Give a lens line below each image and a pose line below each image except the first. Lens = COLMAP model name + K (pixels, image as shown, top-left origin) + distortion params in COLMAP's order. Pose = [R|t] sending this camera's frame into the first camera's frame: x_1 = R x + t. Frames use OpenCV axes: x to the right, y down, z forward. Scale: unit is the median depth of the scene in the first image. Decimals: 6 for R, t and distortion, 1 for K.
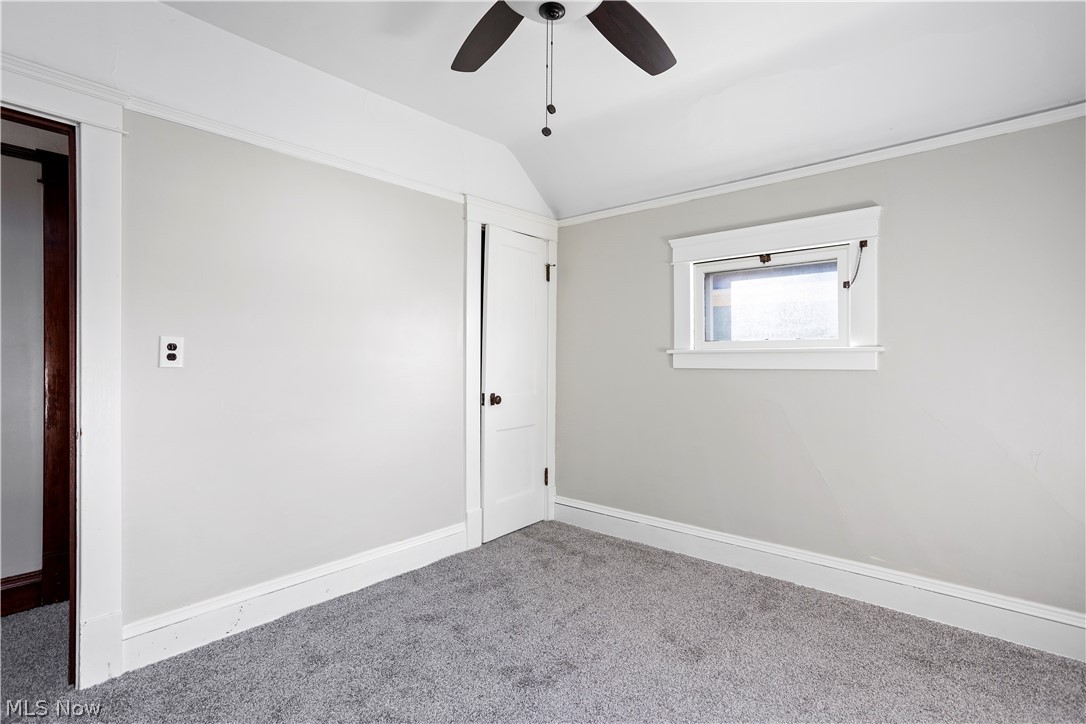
lens RADIAL K [[525.1, 0, 541.7], [0, 525.1, 360.7], [0, 0, 1]] dist [-0.053212, 0.032452]
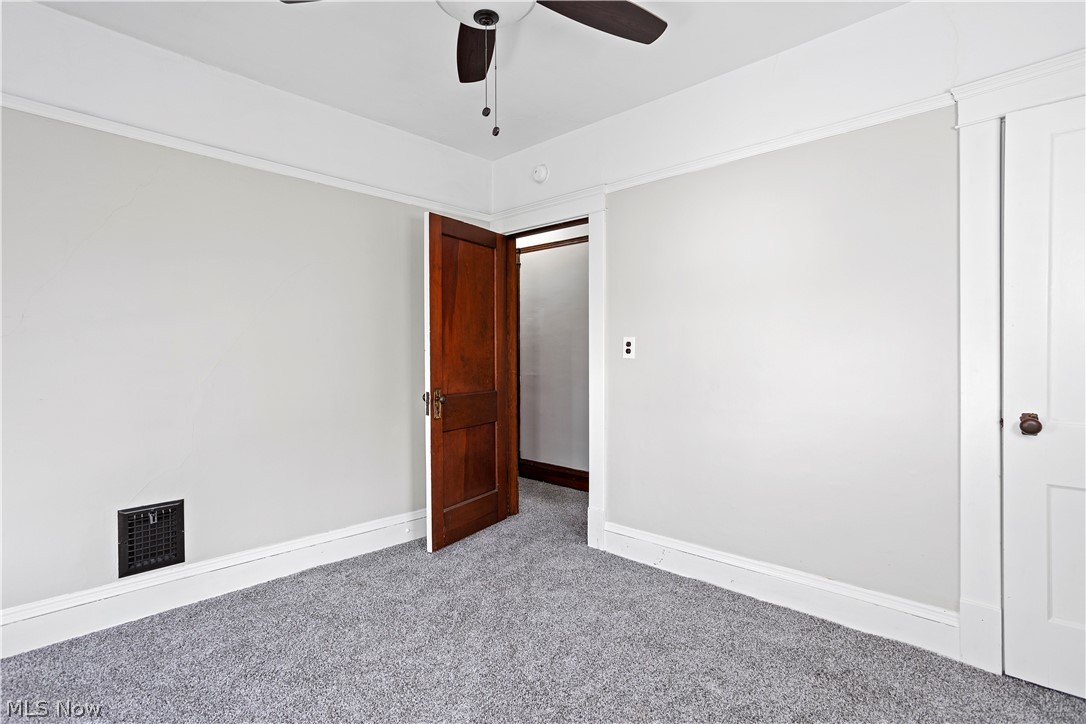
lens RADIAL K [[523.4, 0, 545.3], [0, 523.4, 350.2], [0, 0, 1]] dist [-0.048477, 0.026206]
pose [[-0.038645, -0.004709, -0.999242, 0.623244], [0.000820, 0.999988, -0.004744, -0.002729], [0.999253, -0.001003, -0.038640, 0.688427]]
